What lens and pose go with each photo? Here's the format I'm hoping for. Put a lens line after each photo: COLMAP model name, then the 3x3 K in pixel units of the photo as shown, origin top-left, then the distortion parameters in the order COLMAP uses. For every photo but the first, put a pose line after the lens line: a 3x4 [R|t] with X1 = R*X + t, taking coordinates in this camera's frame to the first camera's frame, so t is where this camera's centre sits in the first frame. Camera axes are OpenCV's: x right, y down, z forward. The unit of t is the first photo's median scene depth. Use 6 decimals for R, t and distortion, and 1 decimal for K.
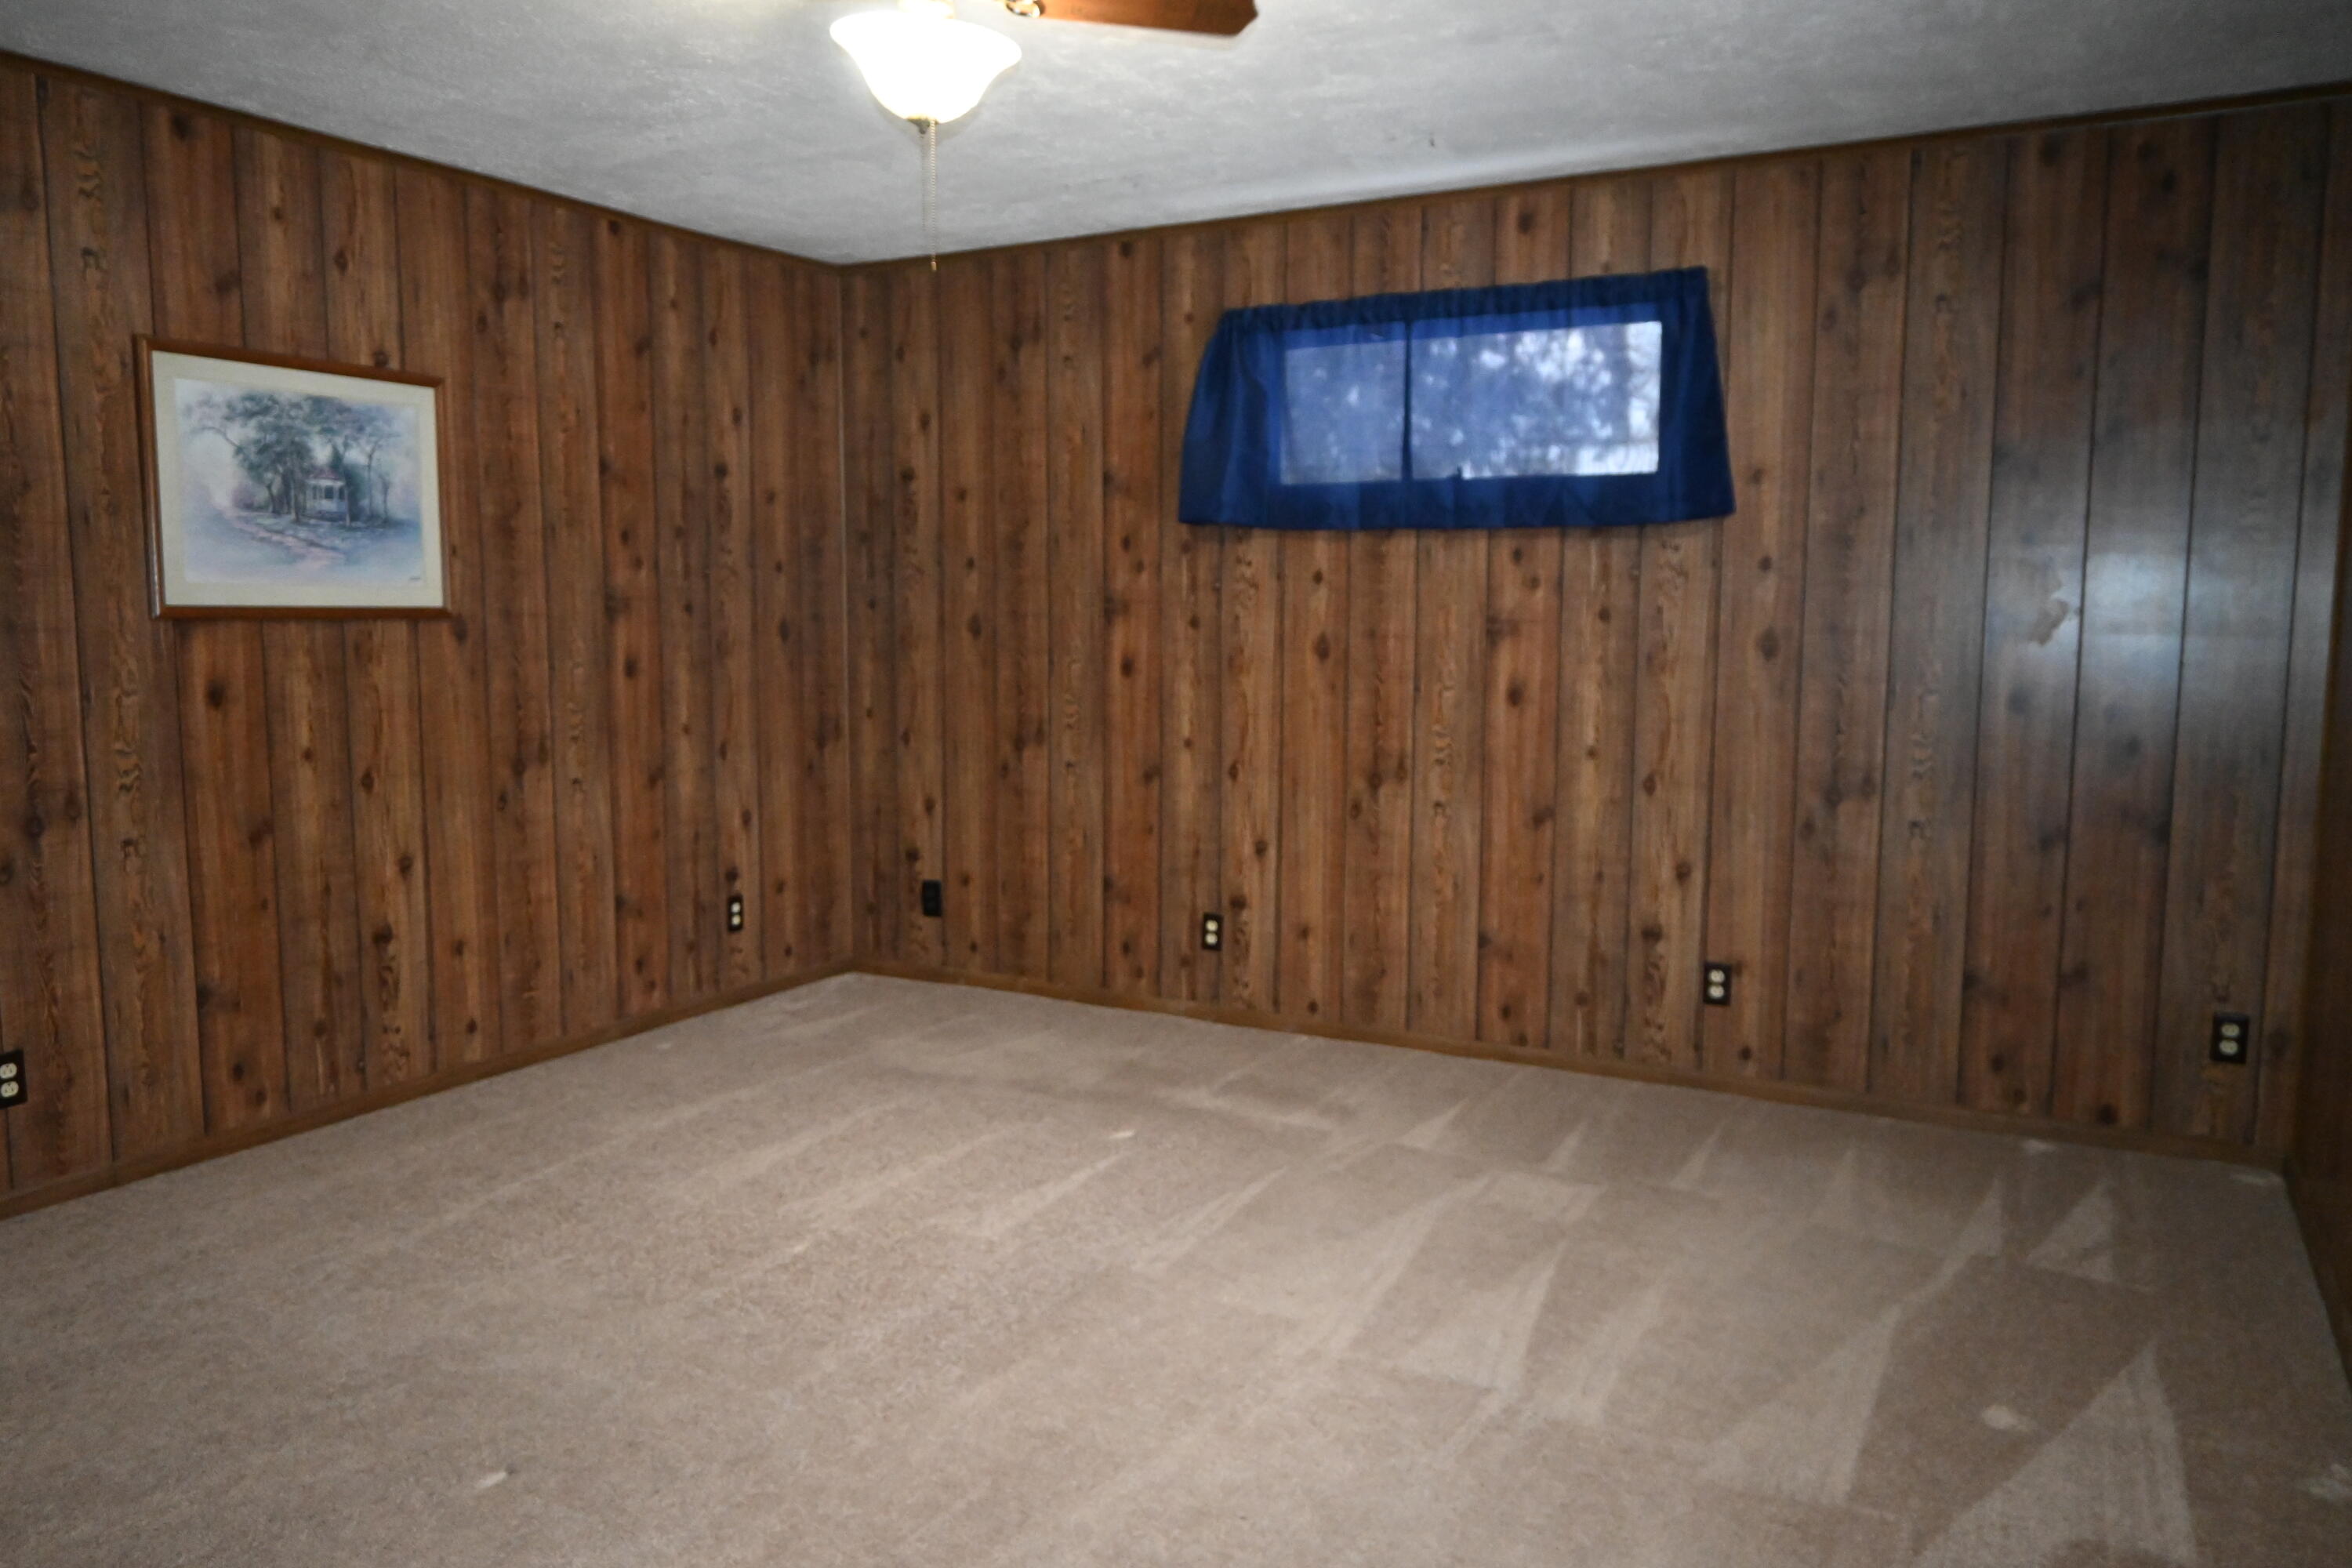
lens RADIAL K [[1793.3, 0, 1173.6], [0, 1793.3, 742.0], [0, 0, 1]] dist [0.008323, 0.003852]
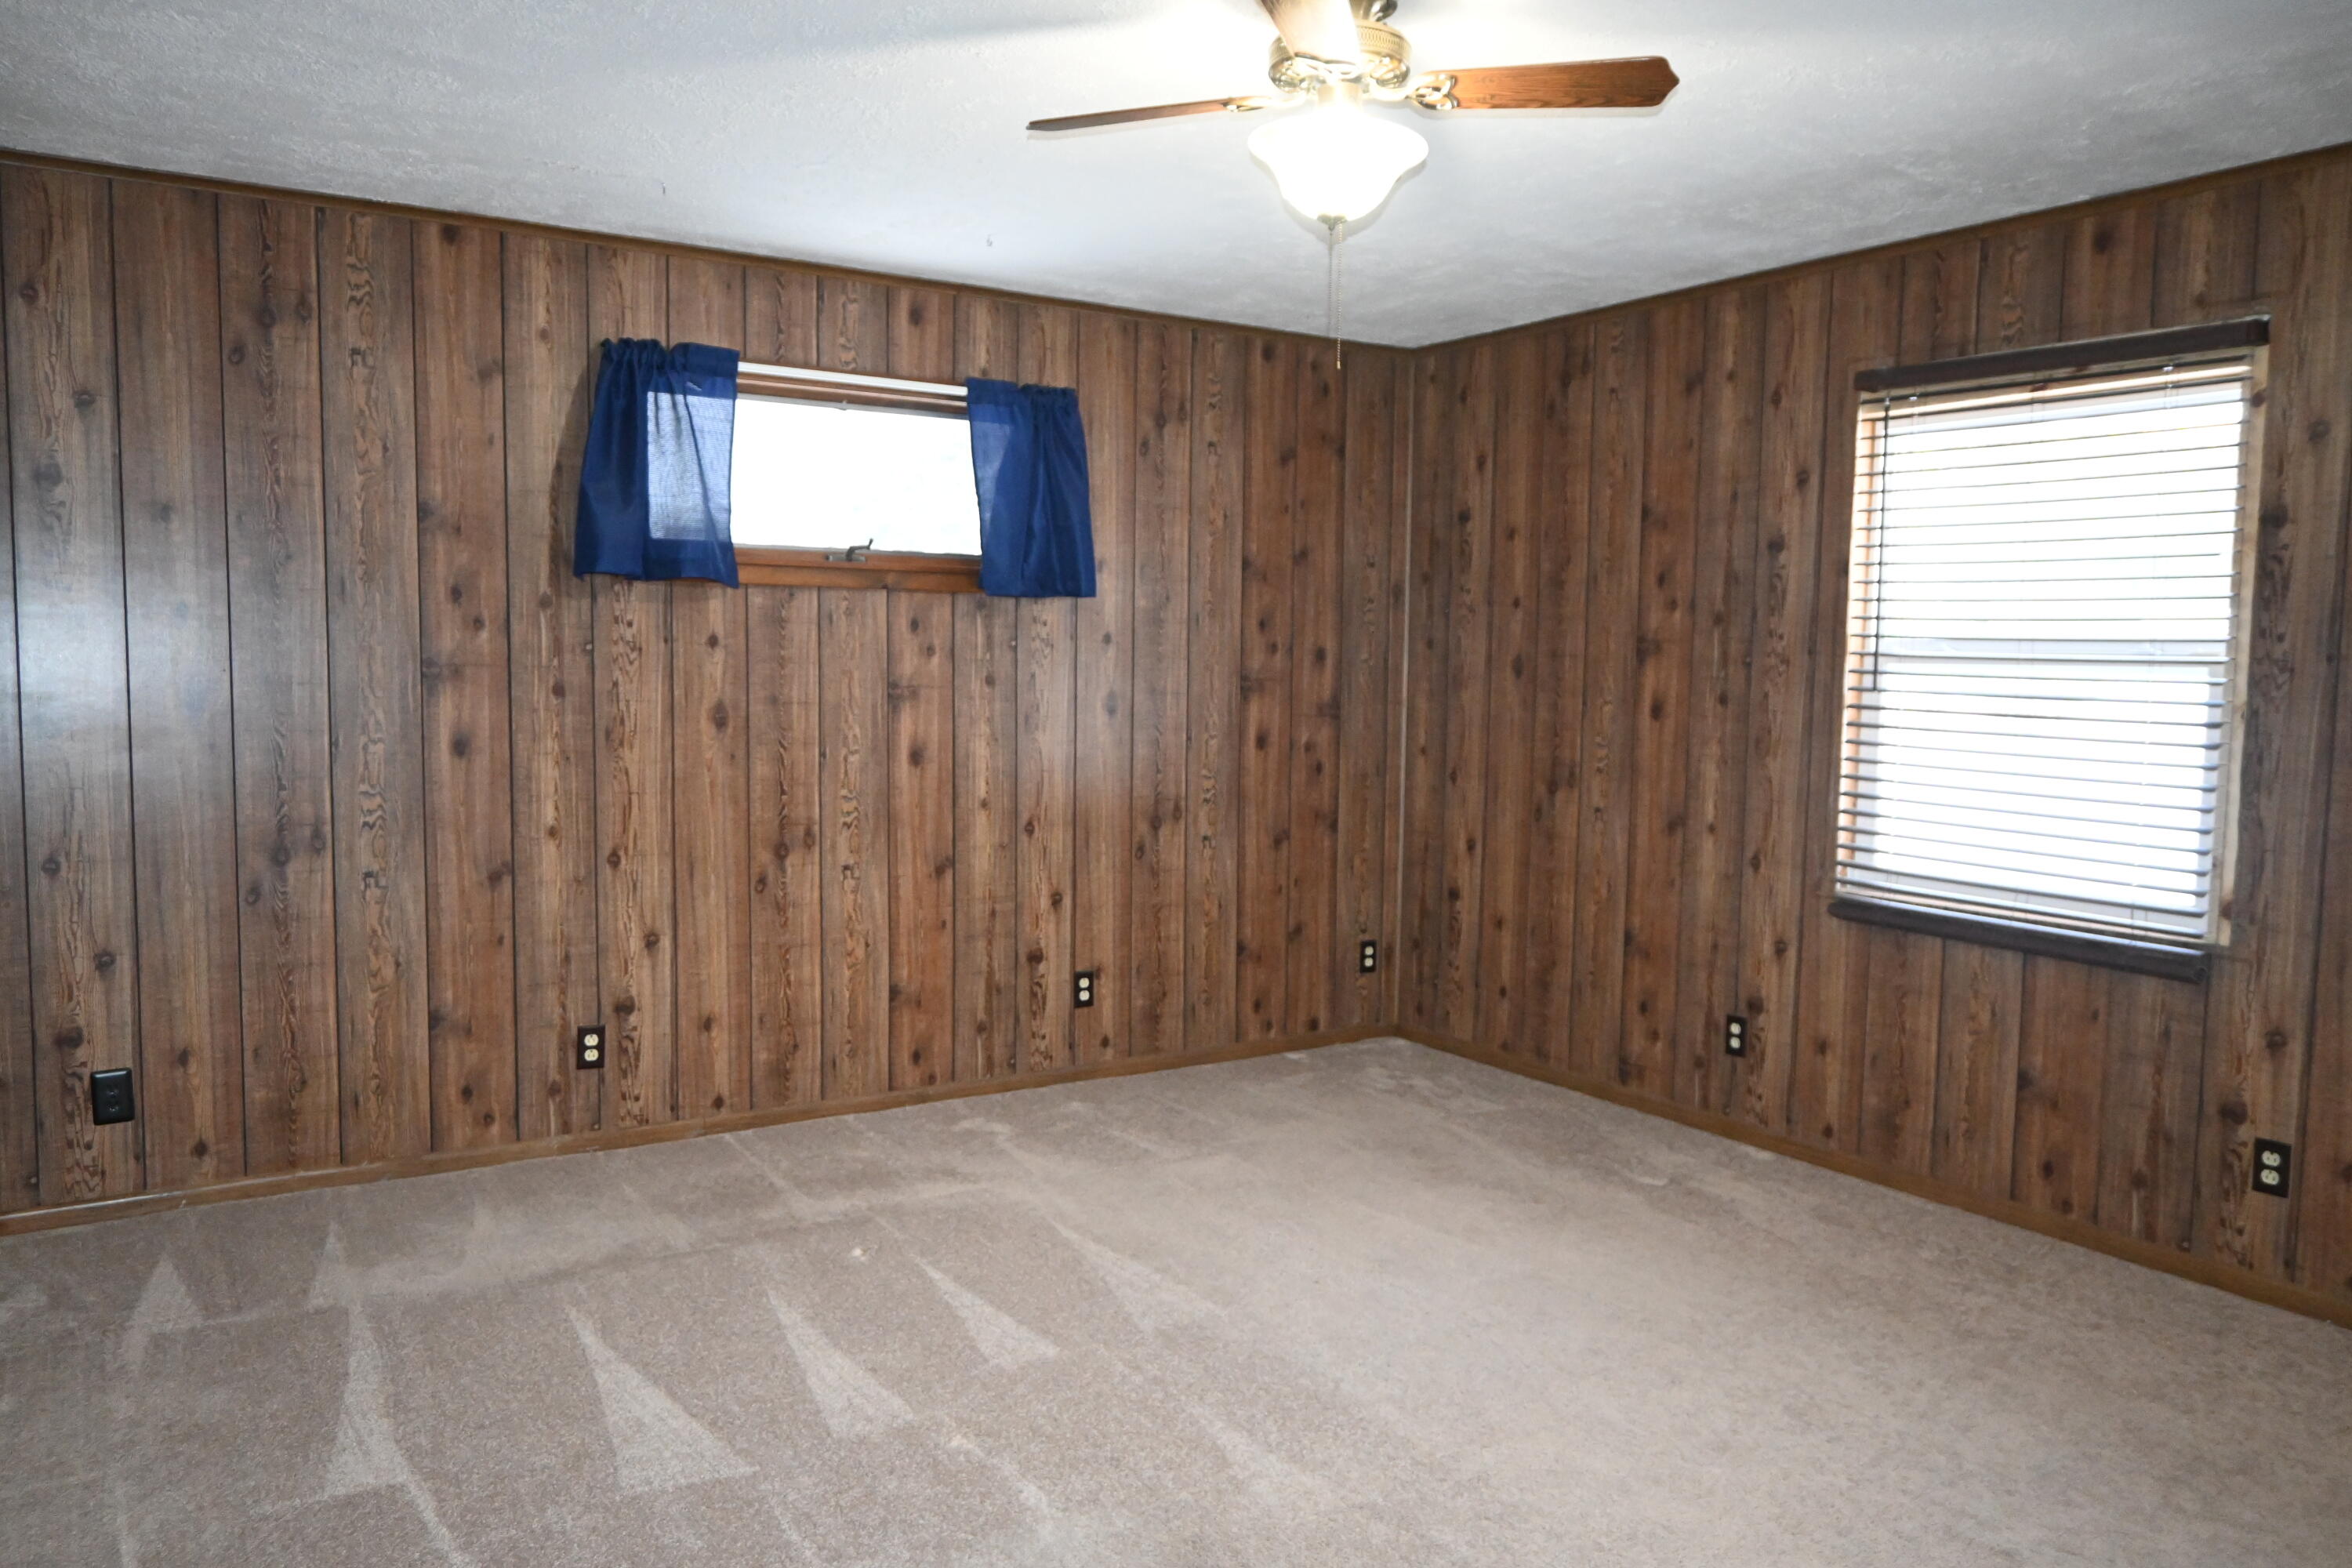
lens RADIAL K [[1667.3, 0, 1176.0], [0, 1667.3, 784.0], [0, 0, 1]] dist [-0.004557, -0.001709]
pose [[0.451024, -0.049769, 0.891123, -0.612261], [0.074673, 0.997048, 0.017890, -0.015383], [-0.889382, 0.058474, 0.453409, 0.410233]]
